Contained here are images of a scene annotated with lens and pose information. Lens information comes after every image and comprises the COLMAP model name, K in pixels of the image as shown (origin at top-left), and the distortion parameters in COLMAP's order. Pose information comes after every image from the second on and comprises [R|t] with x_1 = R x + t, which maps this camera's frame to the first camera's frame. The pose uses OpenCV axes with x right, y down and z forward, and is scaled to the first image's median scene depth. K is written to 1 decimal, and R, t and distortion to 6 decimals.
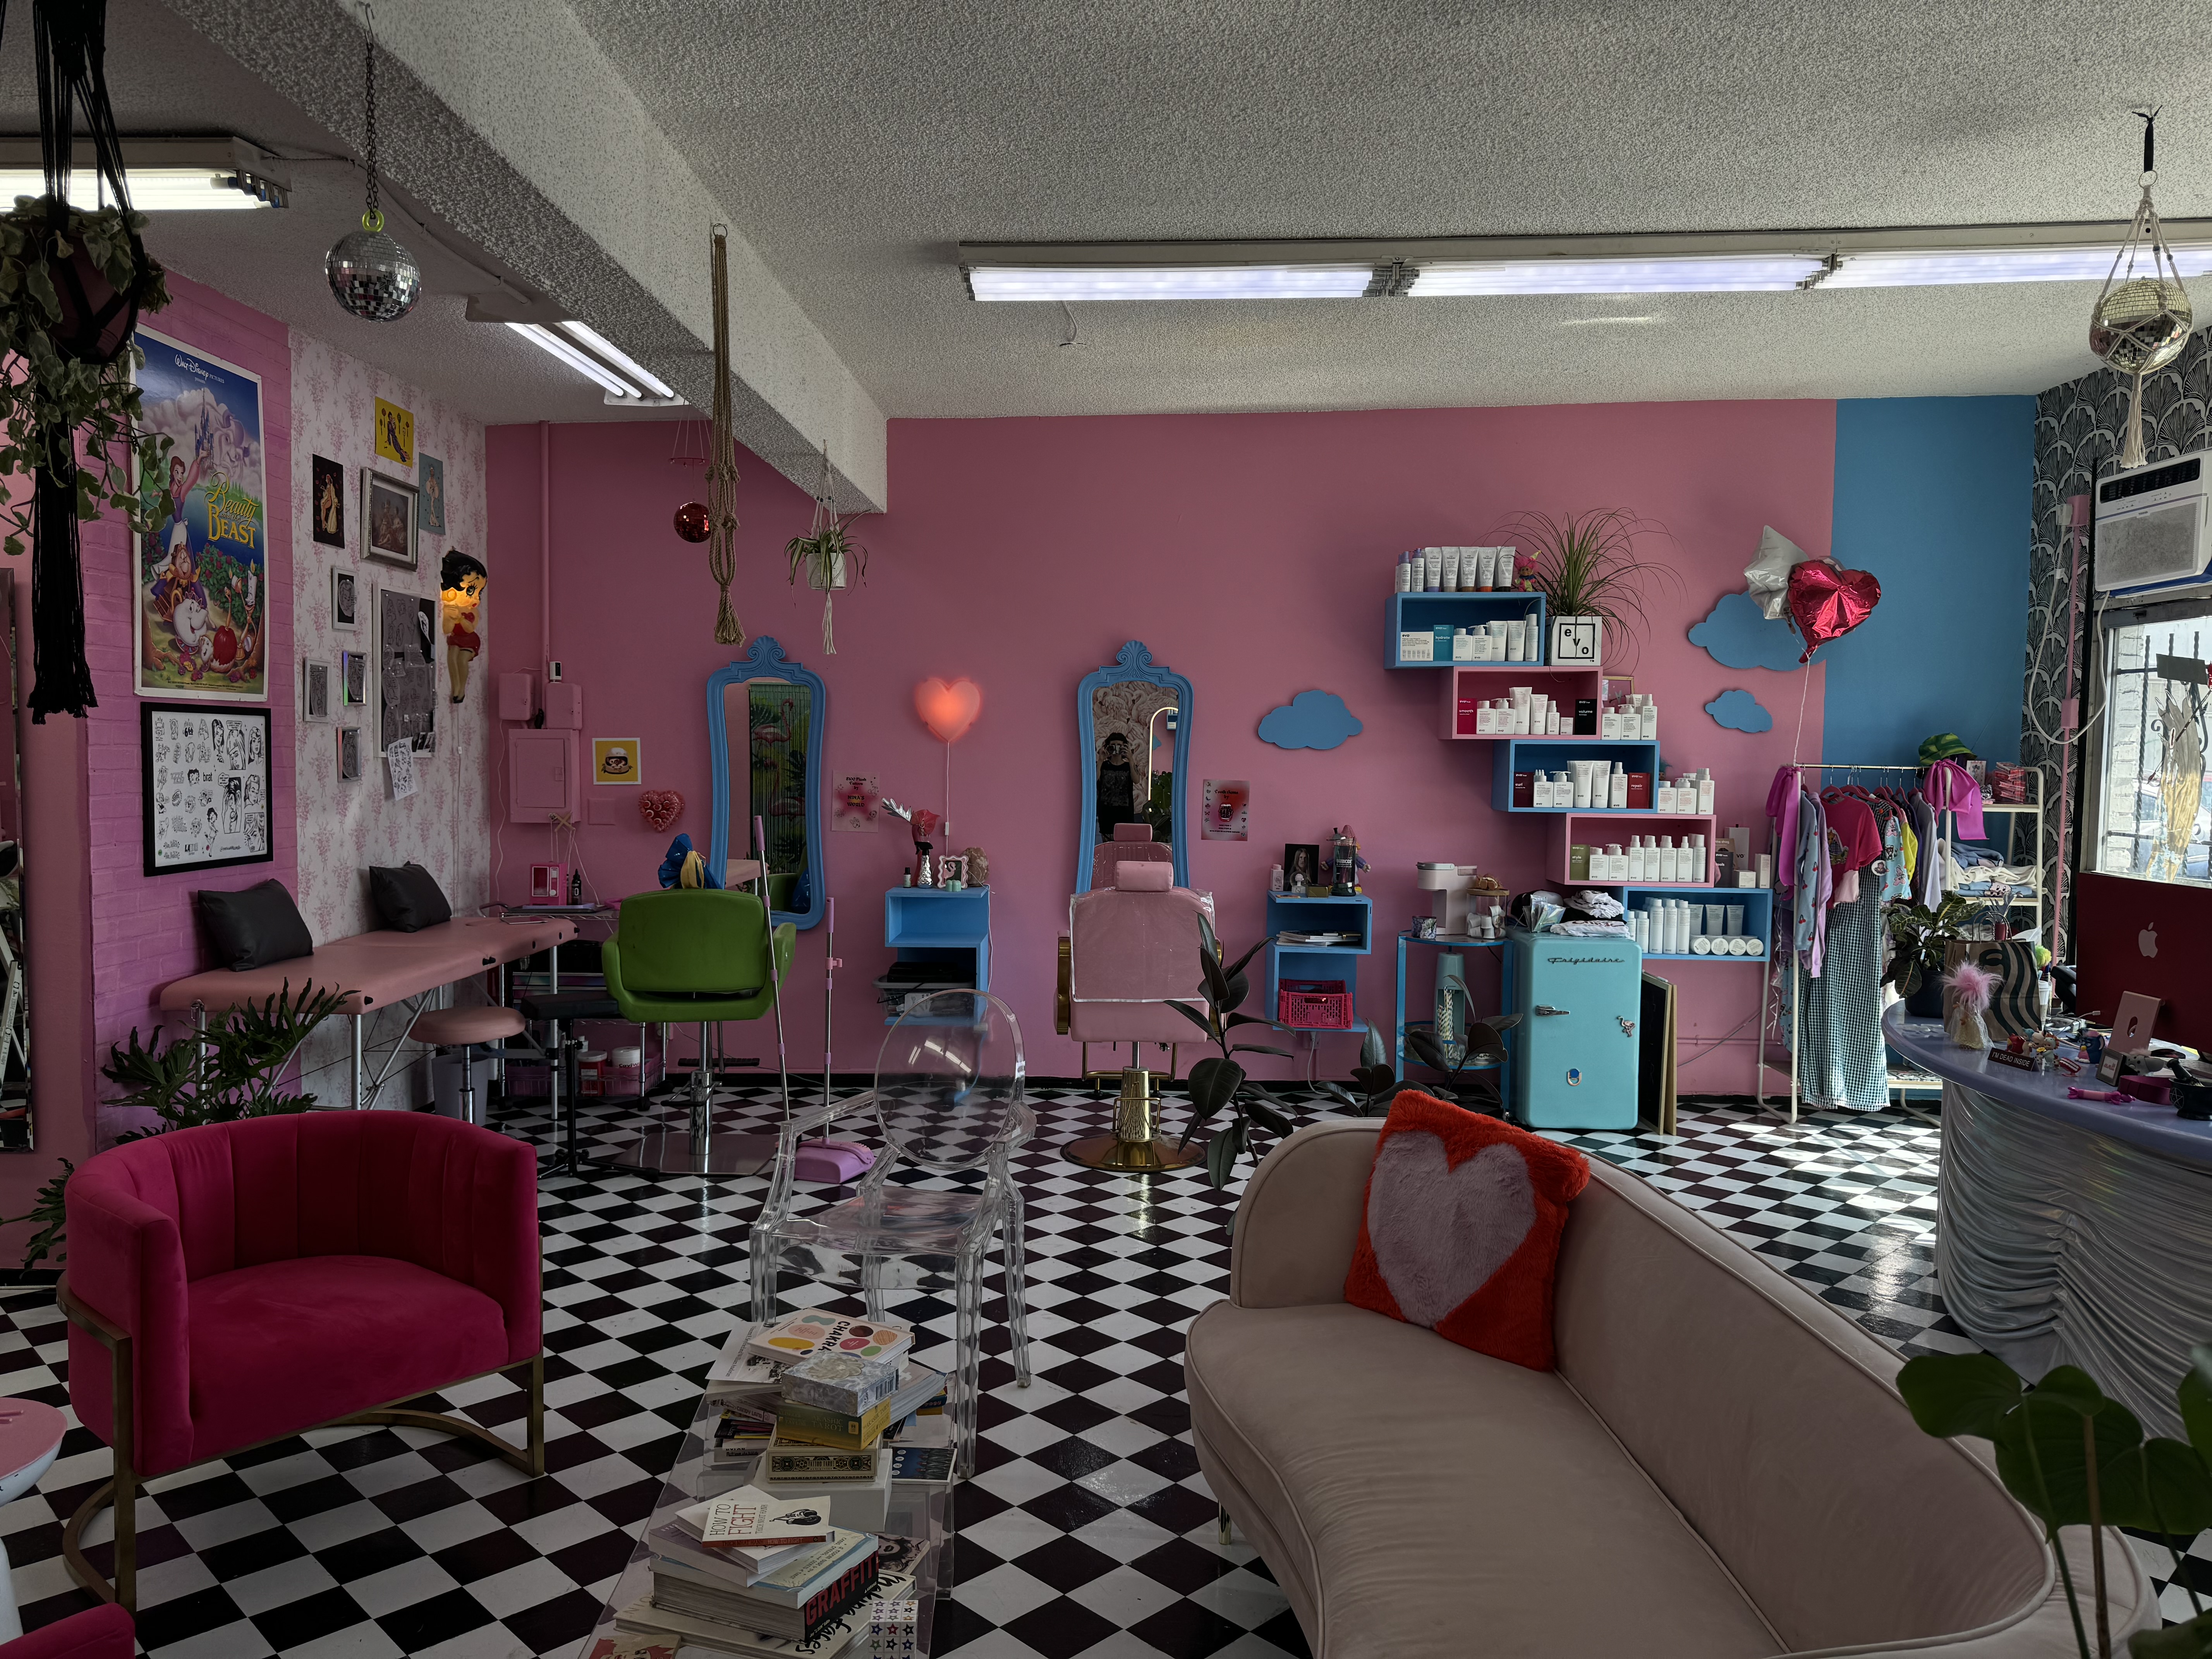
lens RADIAL K [[1565.8, 0, 1125.8], [0, 1565.8, 837.7], [0, 0, 1]] dist [0.146894, -0.248697]
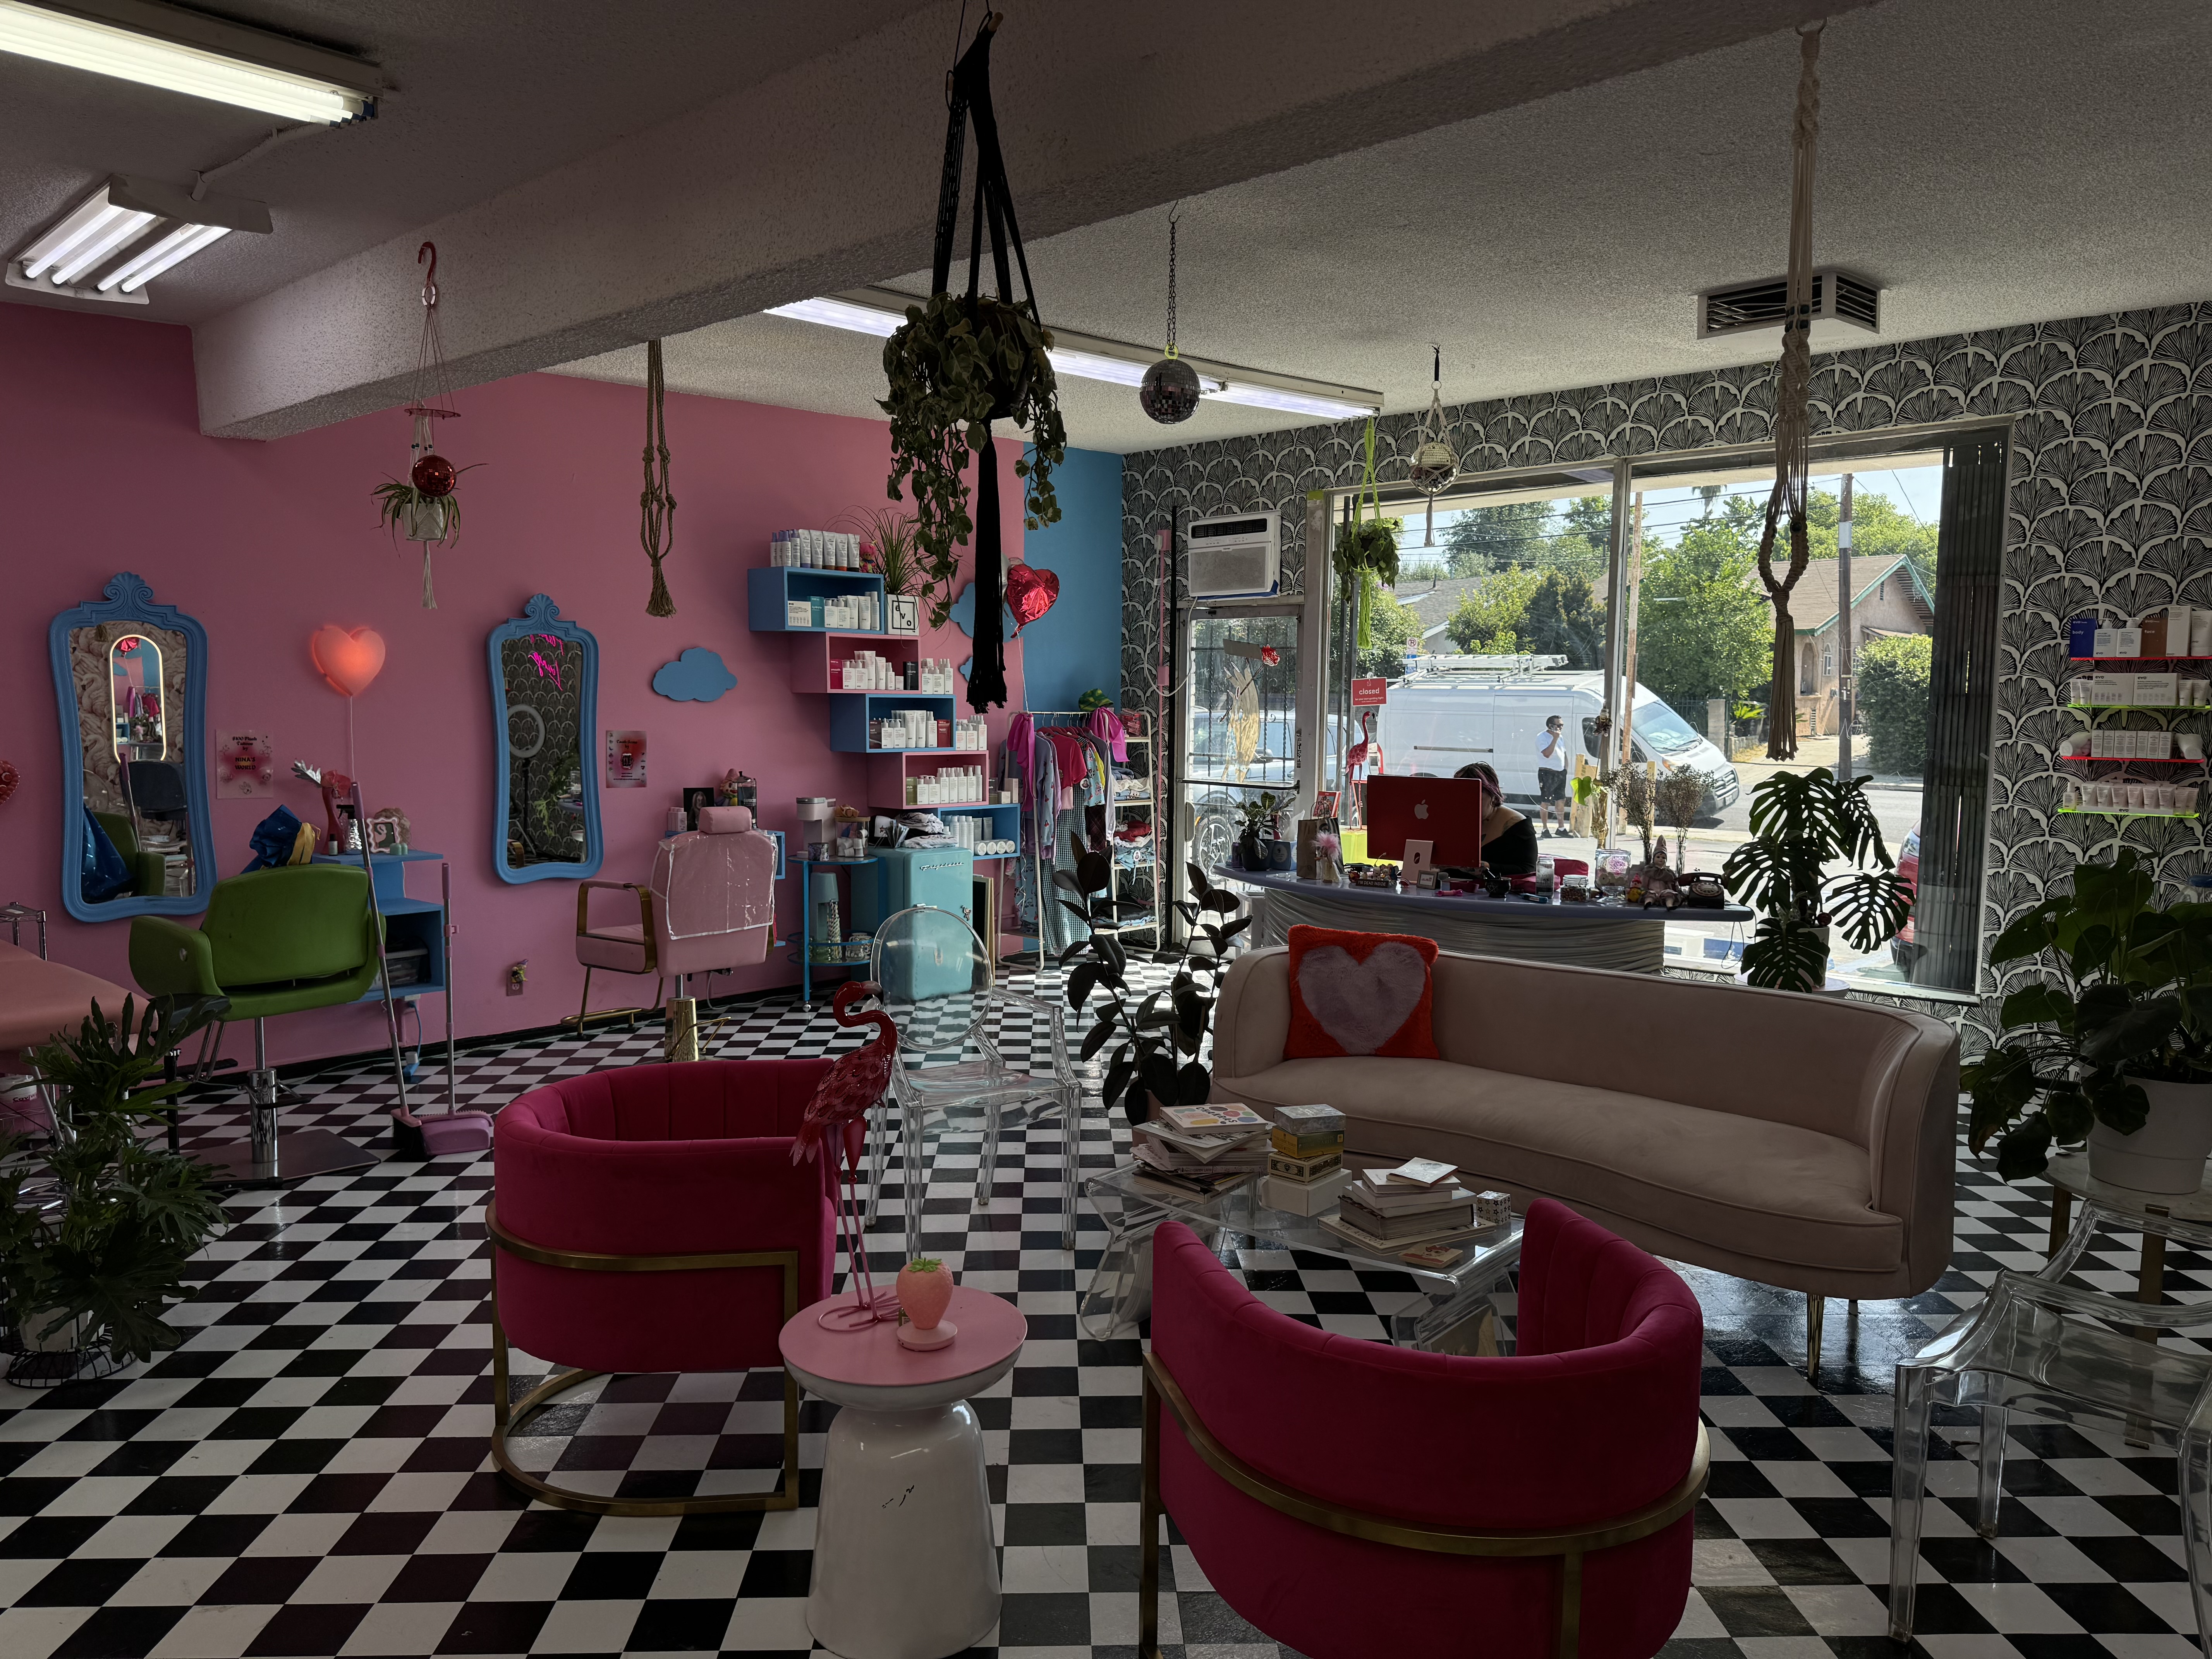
lens RADIAL K [[1565.8, 0, 1125.8], [0, 1565.8, 837.7], [0, 0, 1]] dist [0.146894, -0.248697]
pose [[0.667772, -0.073152, 0.740762, -0.534677], [0.042959, 0.997288, 0.059759, -0.014833], [-0.743125, -0.008083, 0.669104, 0.030310]]
